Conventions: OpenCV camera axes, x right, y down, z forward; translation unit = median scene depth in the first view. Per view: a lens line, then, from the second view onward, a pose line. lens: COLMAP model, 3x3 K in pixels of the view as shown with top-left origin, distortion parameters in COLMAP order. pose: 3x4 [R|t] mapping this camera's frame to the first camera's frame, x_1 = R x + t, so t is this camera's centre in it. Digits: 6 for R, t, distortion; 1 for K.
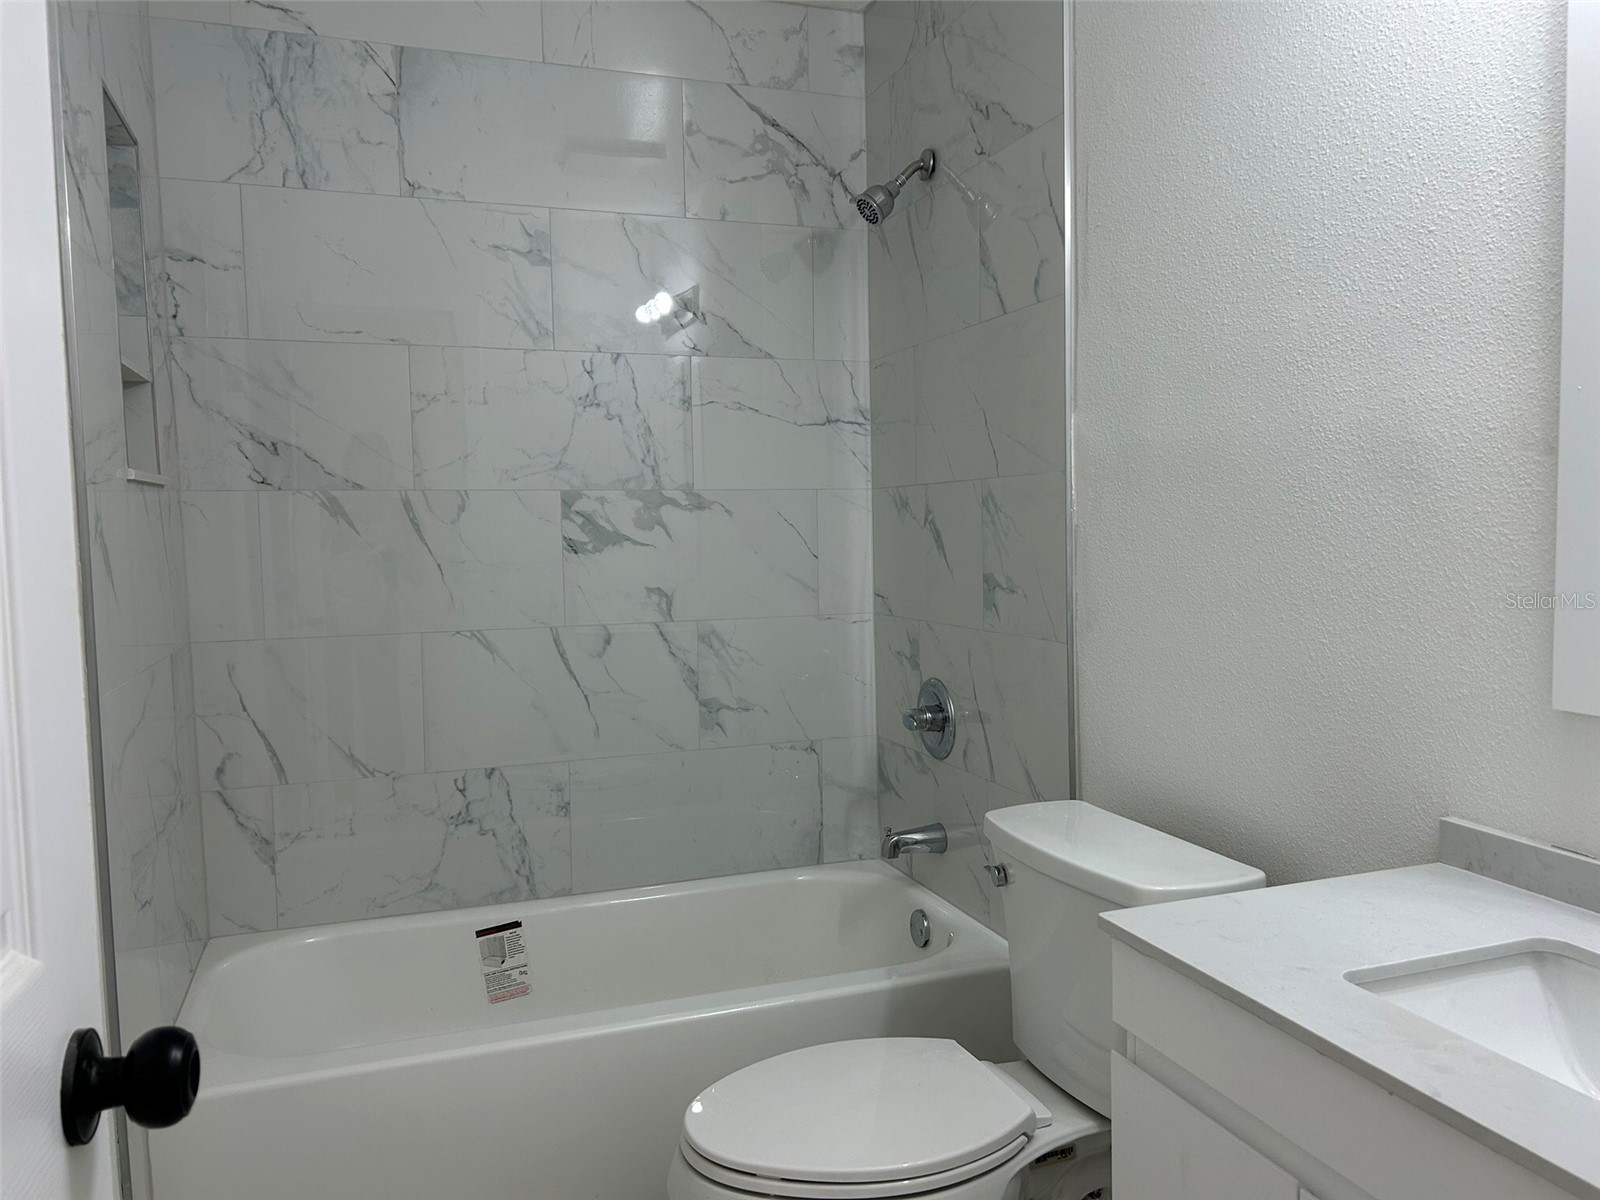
lens RADIAL K [[1199.9, 0, 800.6], [0, 1199.9, 599.2], [0, 0, 1]] dist [0.000329, 0.000185]
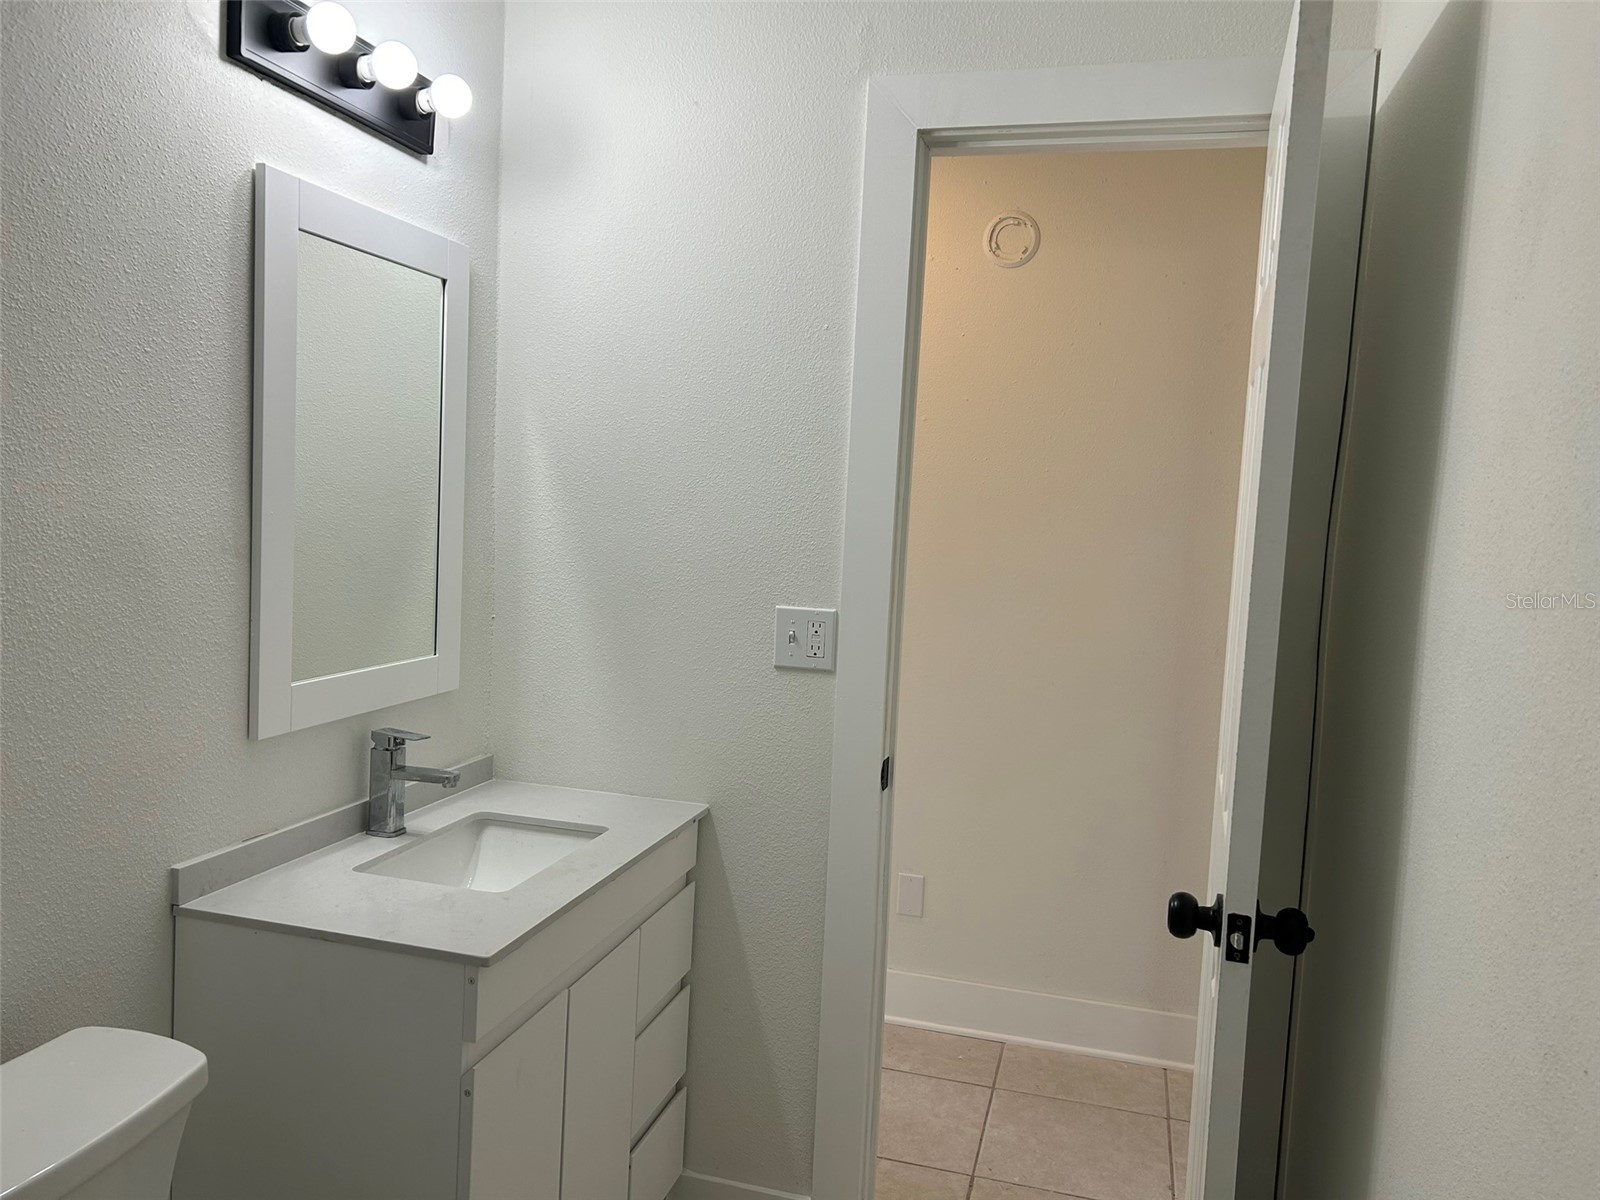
lens RADIAL K [[1199.9, 0, 798.5], [0, 1199.9, 600.9], [0, 0, 1]] dist [0.000329, 0.000185]
pose [[-0.821474, -0.073103, 0.565540, -0.567223], [0.001691, 0.991432, 0.130611, -0.213280], [-0.570243, 0.108250, -0.814313, 1.504476]]
